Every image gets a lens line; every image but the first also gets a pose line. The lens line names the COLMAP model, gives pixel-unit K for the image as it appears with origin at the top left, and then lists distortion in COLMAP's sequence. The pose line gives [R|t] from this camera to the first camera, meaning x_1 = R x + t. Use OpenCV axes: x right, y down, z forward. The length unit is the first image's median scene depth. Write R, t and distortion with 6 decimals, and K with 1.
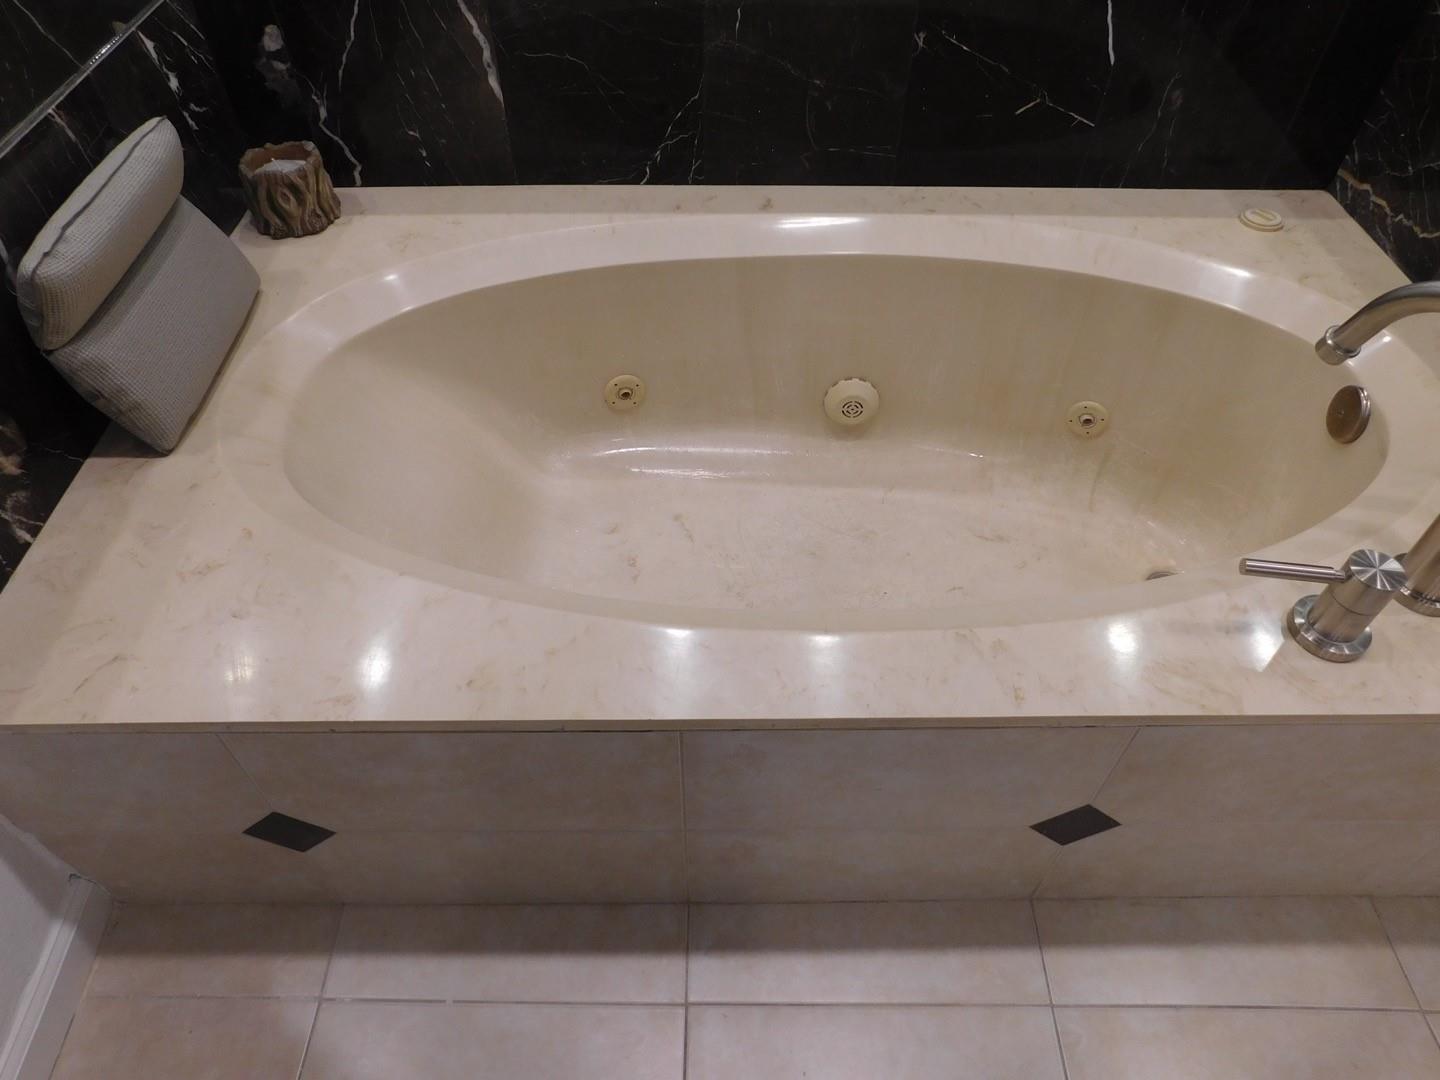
lens RADIAL K [[953.5, 0, 720.0], [0, 953.5, 540.0], [0, 0, 1]] dist [-0.071878, 0.060648]
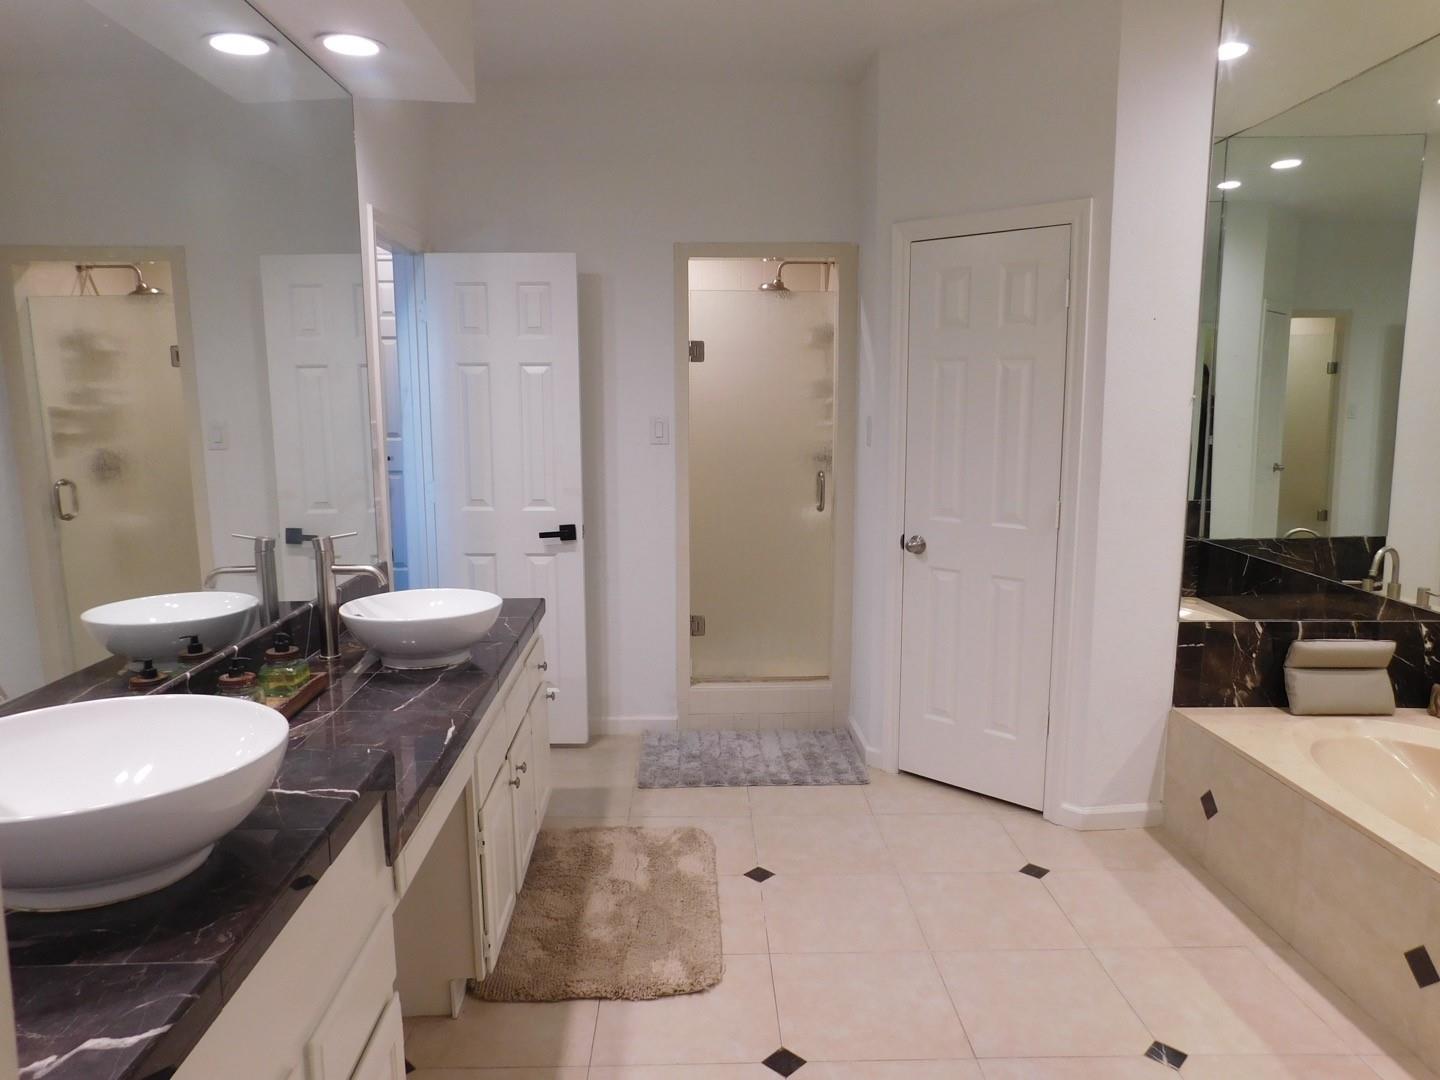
lens RADIAL K [[953.5, 0, 720.0], [0, 953.5, 540.0], [0, 0, 1]] dist [-0.071878, 0.060648]
pose [[0.021818, 0.134049, -0.990734, 2.237420], [-0.751239, 0.656067, 0.072224, 0.699867], [0.659670, 0.742702, 0.115017, -0.915690]]
